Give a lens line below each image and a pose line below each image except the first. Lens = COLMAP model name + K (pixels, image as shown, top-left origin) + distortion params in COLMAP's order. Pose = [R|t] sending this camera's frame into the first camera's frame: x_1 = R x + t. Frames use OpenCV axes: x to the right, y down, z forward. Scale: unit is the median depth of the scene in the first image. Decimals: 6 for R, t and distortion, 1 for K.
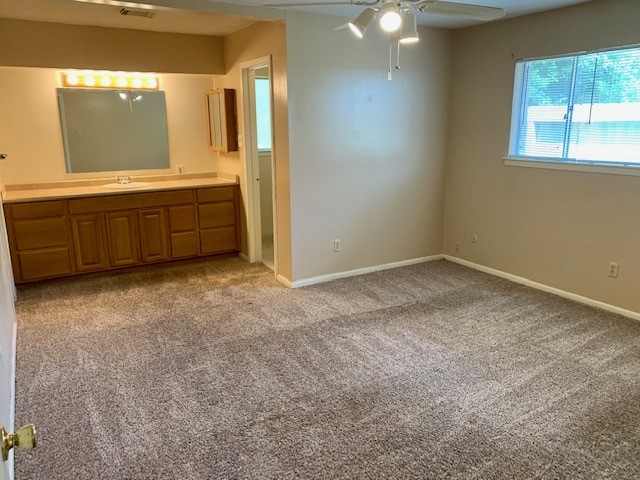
lens RADIAL K [[492.8, 0, 318.1], [0, 492.8, 230.7], [0, 0, 1]] dist [0.052688, -0.062010]
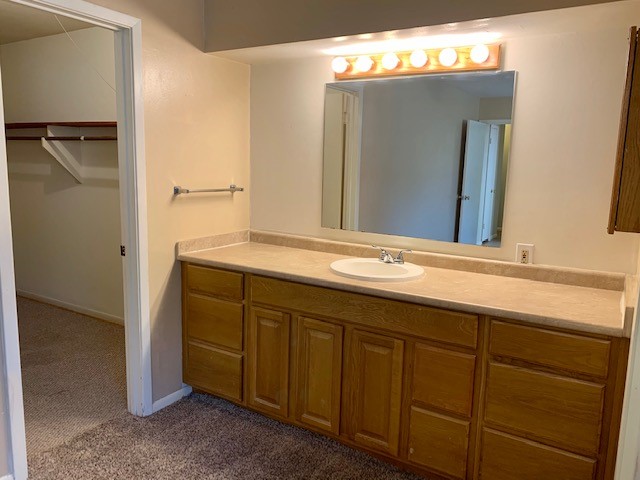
lens RADIAL K [[492.8, 0, 318.1], [0, 492.8, 230.7], [0, 0, 1]] dist [0.052688, -0.062010]
pose [[0.463125, 0.144574, -0.874422, 0.007848], [-0.219046, 0.974670, 0.045134, -0.138876], [0.858798, 0.170636, 0.483062, 0.720323]]
